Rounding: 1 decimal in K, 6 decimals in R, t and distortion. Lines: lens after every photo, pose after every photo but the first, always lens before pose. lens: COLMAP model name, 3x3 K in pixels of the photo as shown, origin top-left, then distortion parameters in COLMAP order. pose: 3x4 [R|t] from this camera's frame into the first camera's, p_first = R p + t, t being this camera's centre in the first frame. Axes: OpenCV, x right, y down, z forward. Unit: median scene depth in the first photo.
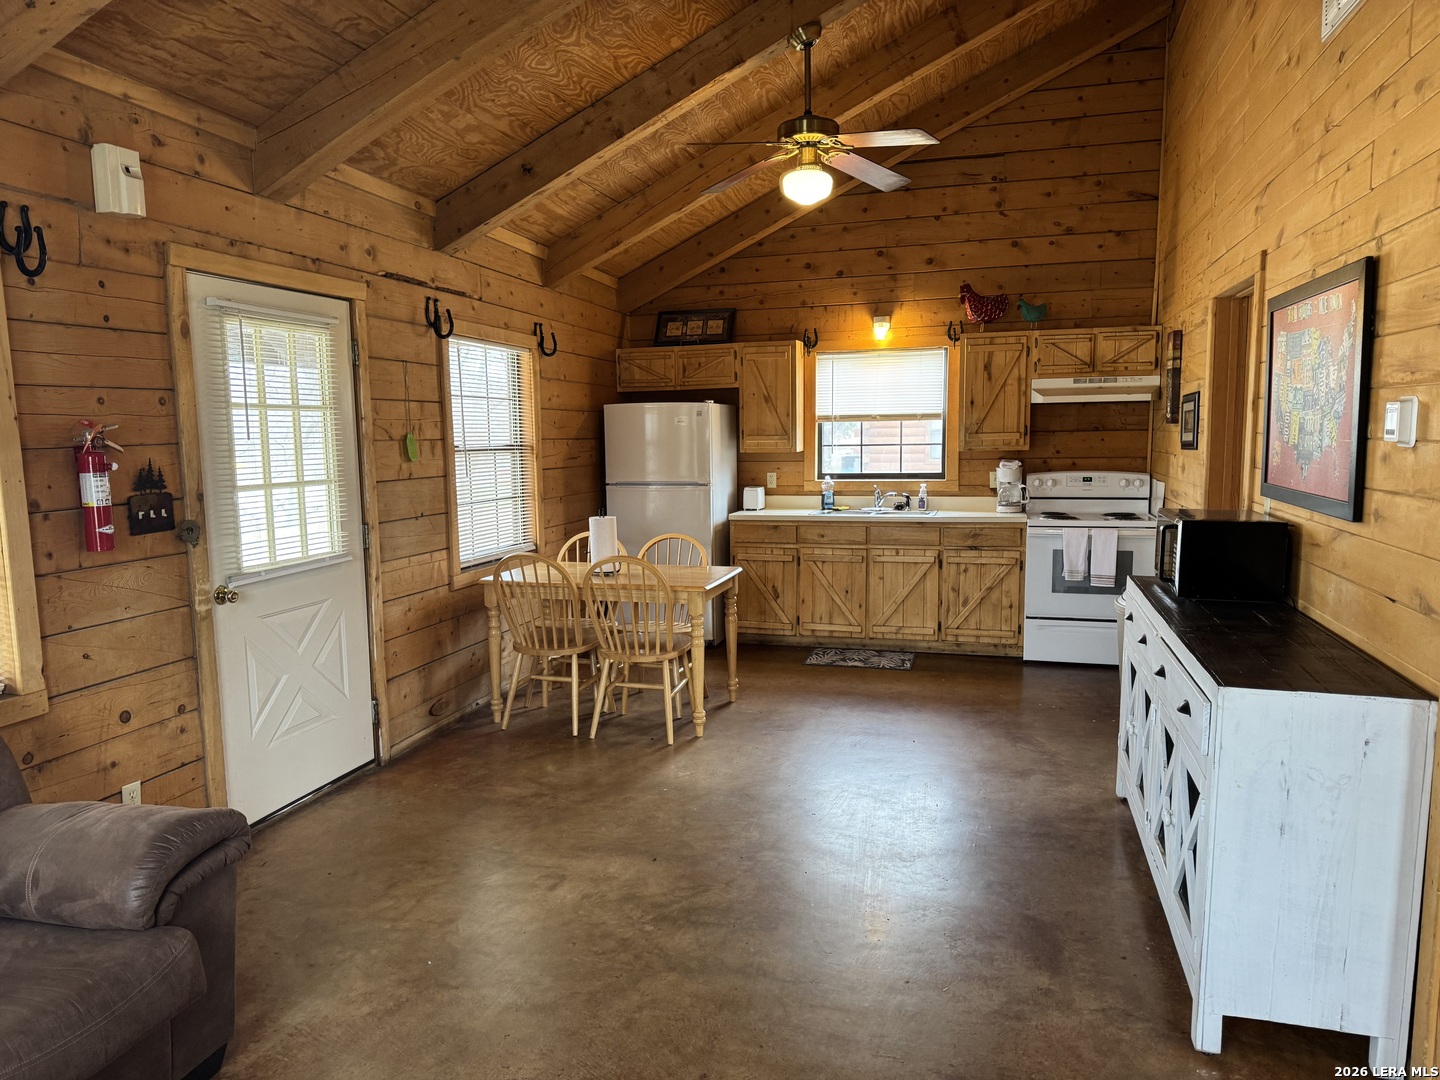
lens RADIAL K [[992.6, 0, 722.7], [0, 992.6, 543.4], [0, 0, 1]] dist [0.198264, -0.388408]
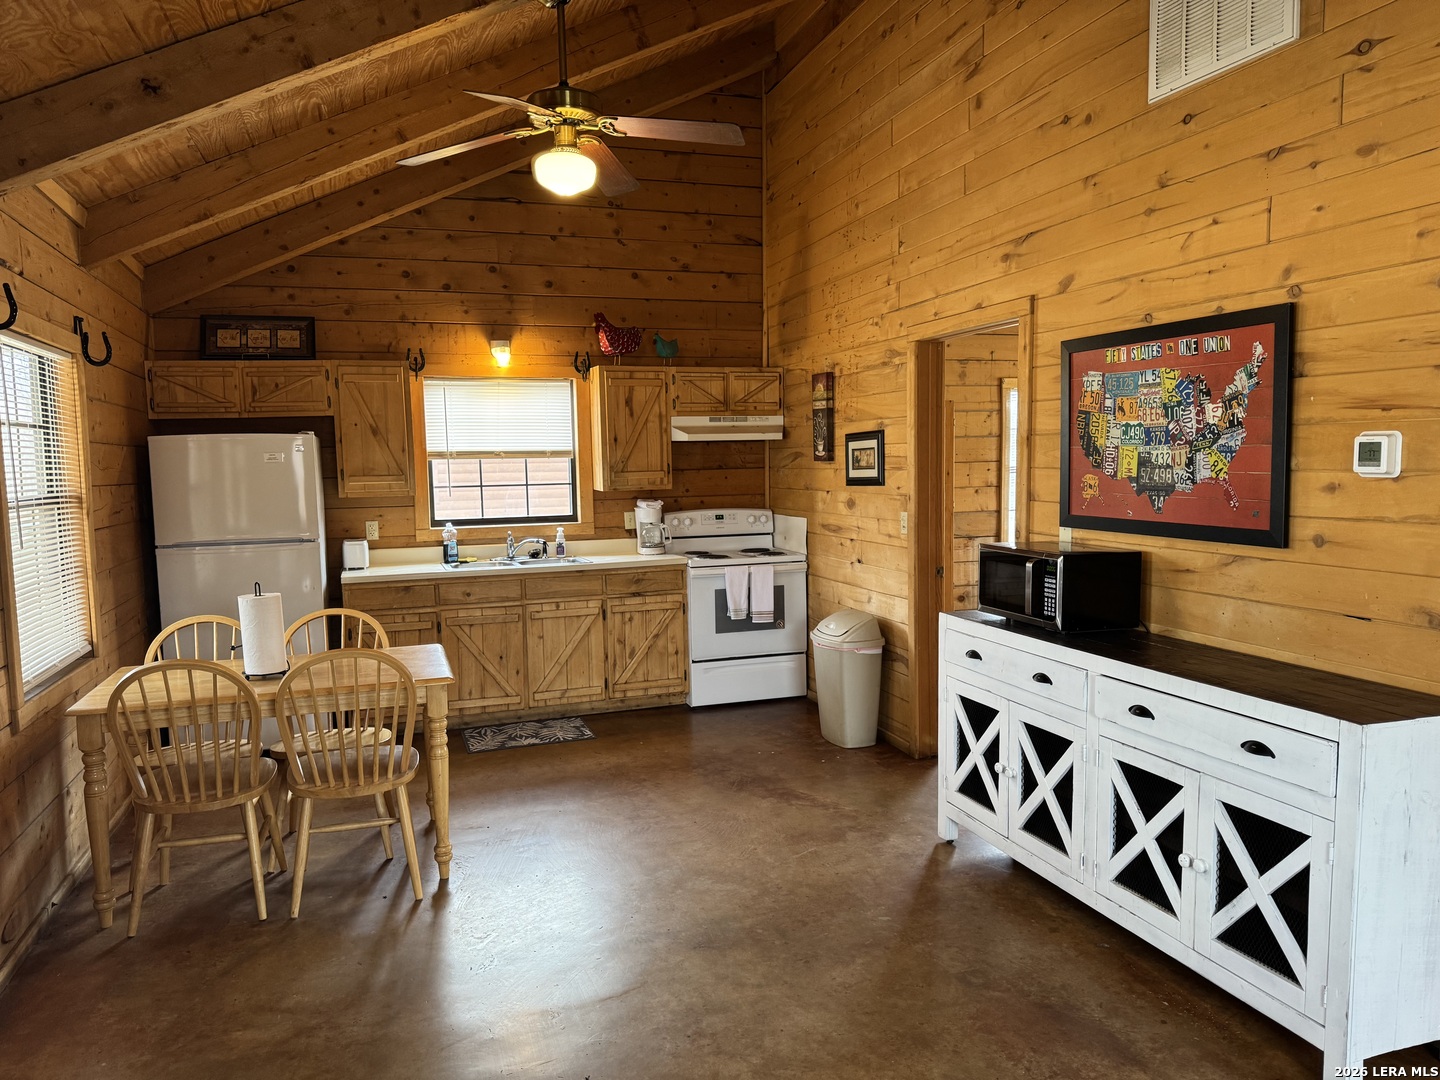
lens RADIAL K [[1001.6, 0, 716.5], [0, 1001.6, 548.9], [0, 0, 1]] dist [0.106514, -0.152706]
pose [[0.833238, -0.055509, 0.550122, -0.192920], [0.073219, 0.997263, -0.010273, -0.022186], [-0.548046, 0.048839, 0.835021, 0.177717]]
